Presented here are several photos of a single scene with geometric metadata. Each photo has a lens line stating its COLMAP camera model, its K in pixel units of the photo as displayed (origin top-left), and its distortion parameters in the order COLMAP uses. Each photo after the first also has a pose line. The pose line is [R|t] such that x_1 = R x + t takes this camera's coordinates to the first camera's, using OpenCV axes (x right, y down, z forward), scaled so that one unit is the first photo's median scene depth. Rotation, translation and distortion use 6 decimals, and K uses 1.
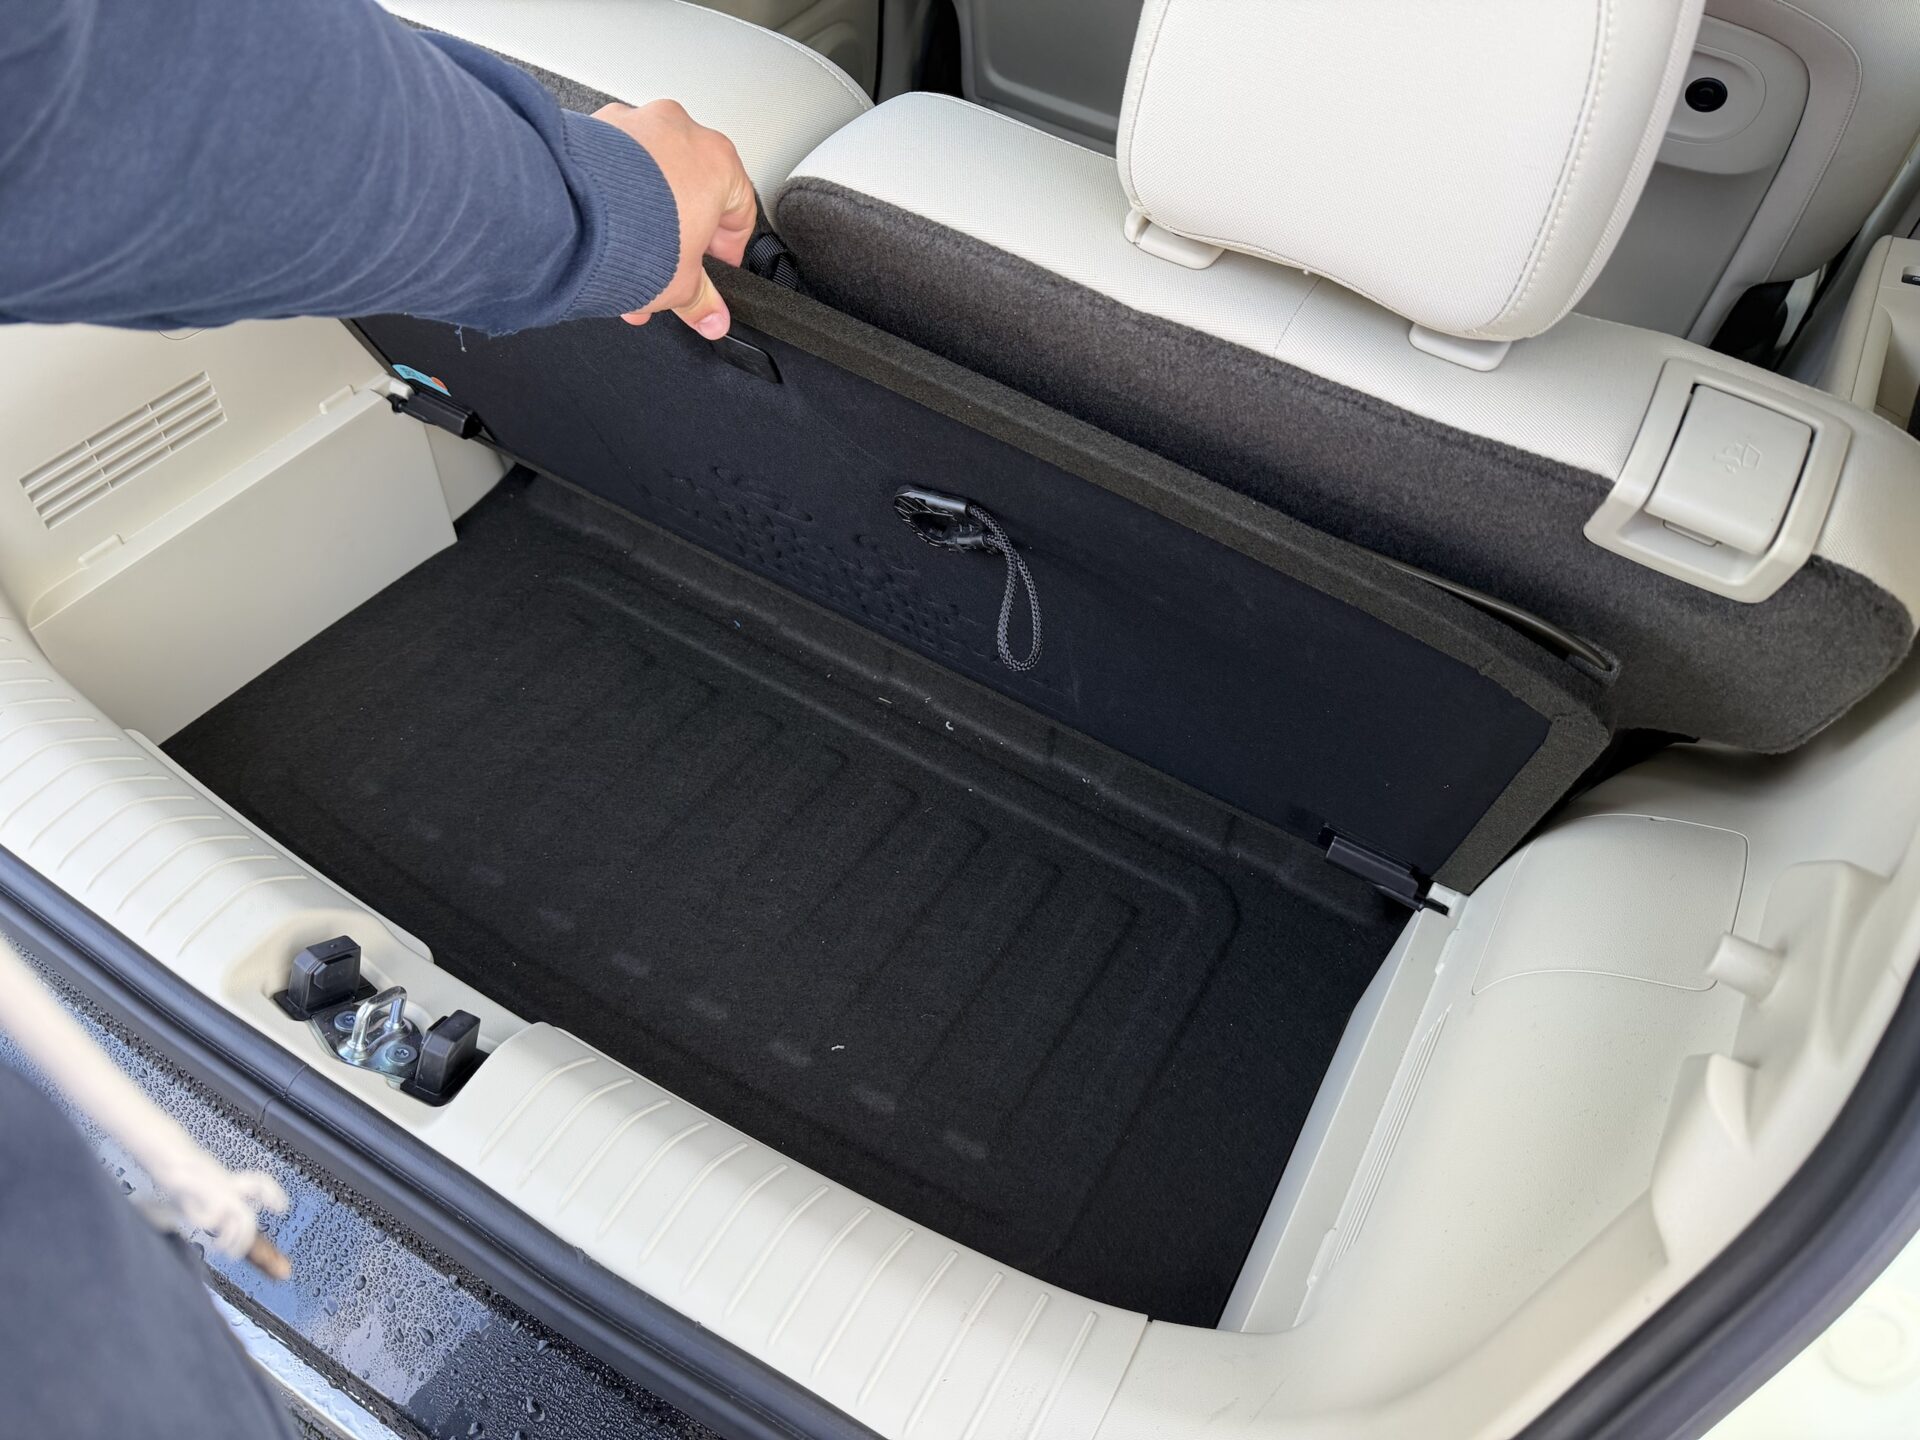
lens RADIAL K [[1431.8, 0, 955.0], [0, 1431.8, 747.9], [0, 0, 1]] dist [0.092231, -0.163172]
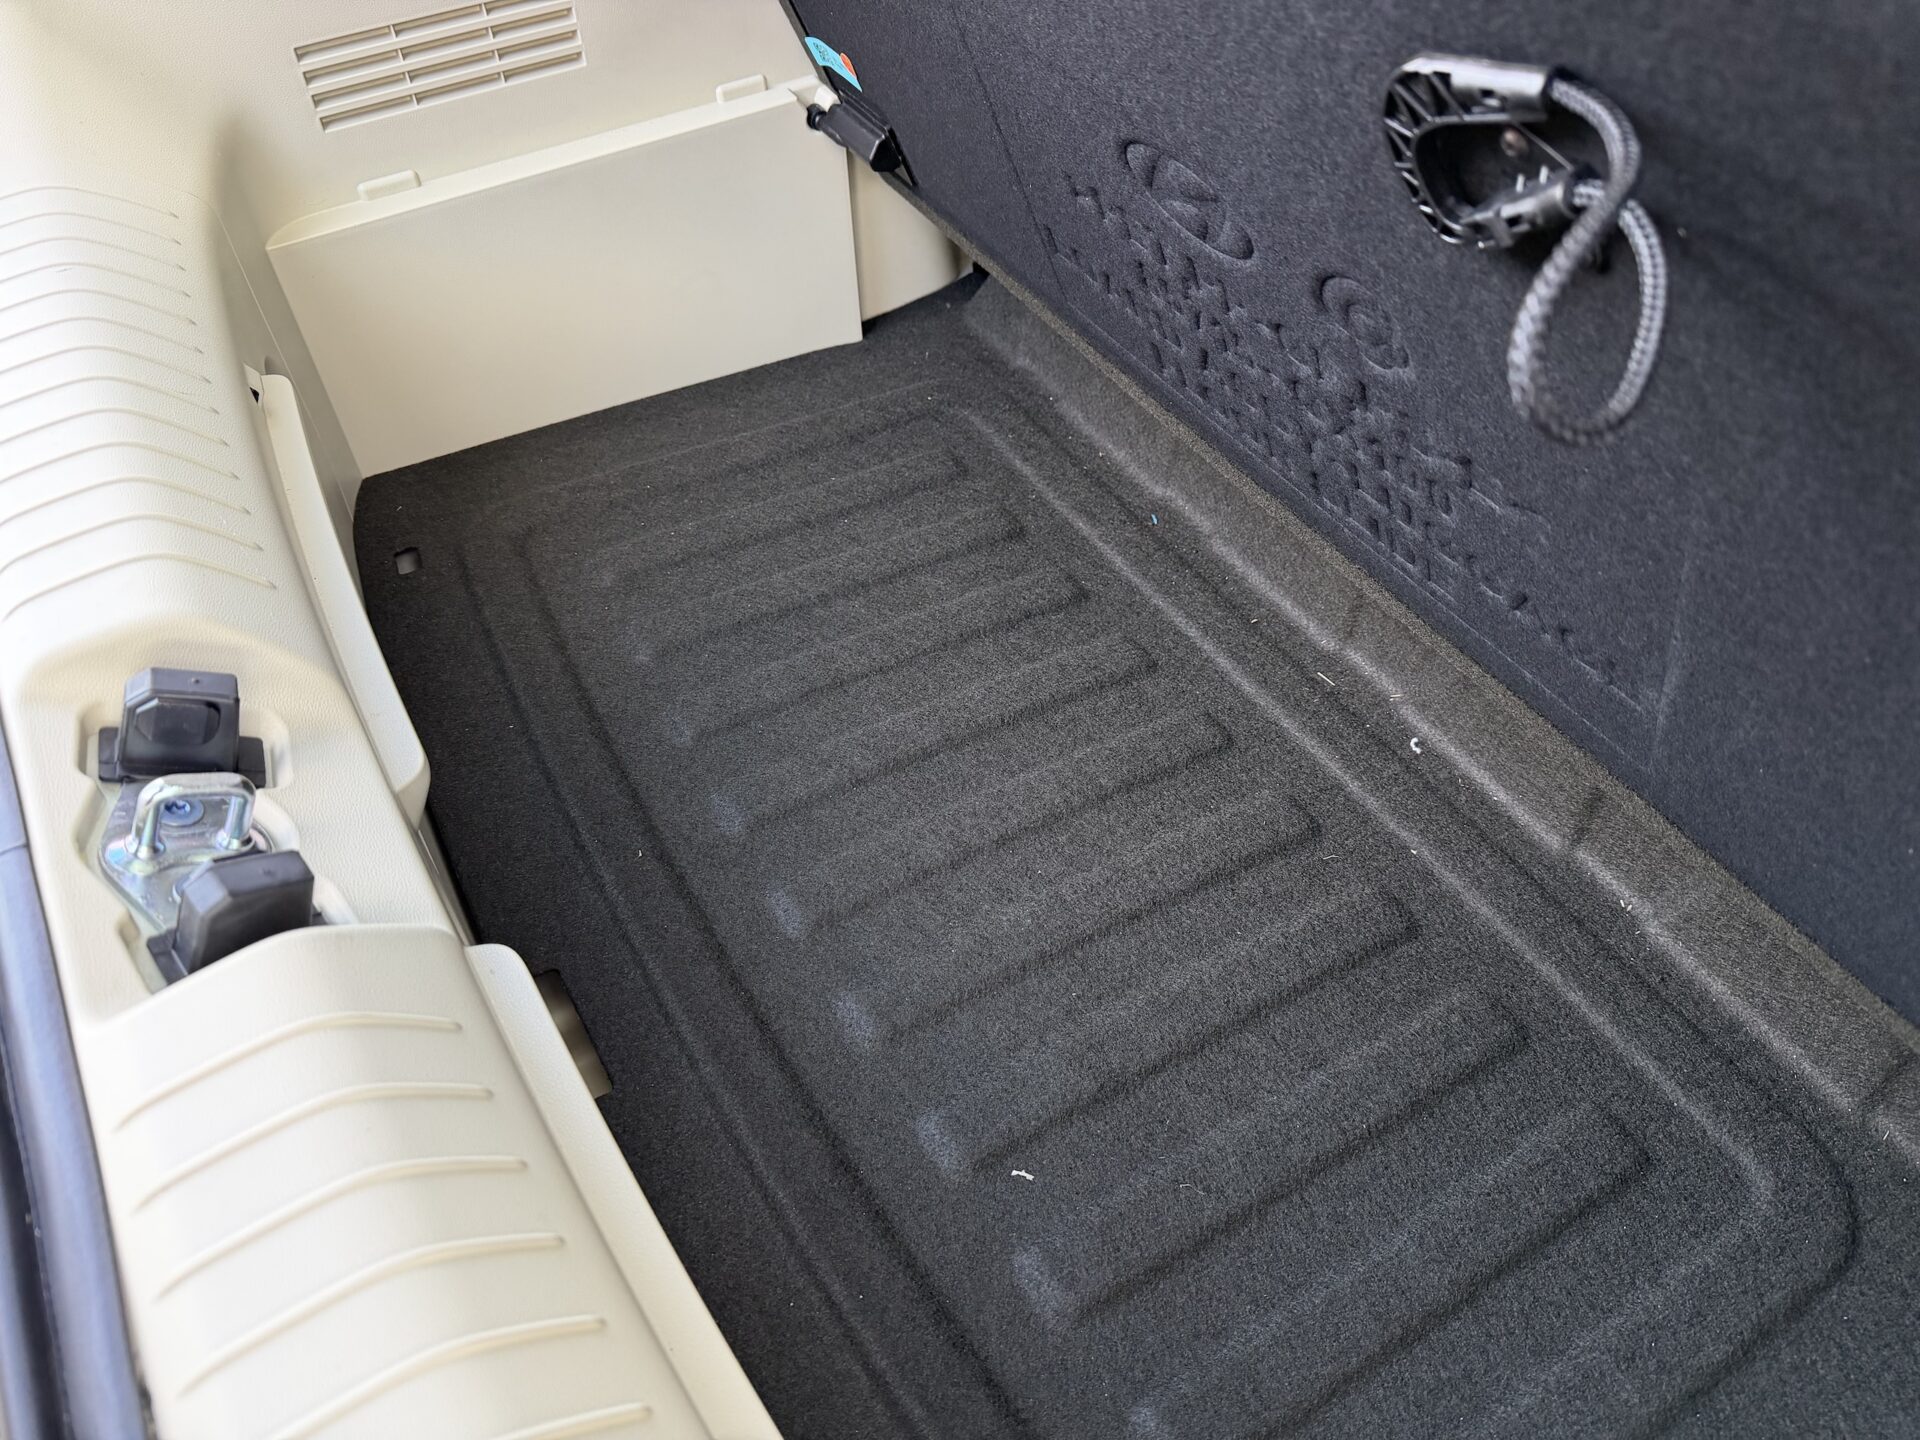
lens RADIAL K [[1486.5, 0, 879.1], [0, 1486.5, 721.4], [0, 0, 1]] dist [0.114379, -0.187541]
pose [[0.877308, 0.301841, -0.373127, 0.033042], [-0.313528, 0.949086, 0.030585, 0.028423], [0.363361, 0.090153, 0.927276, 0.329057]]
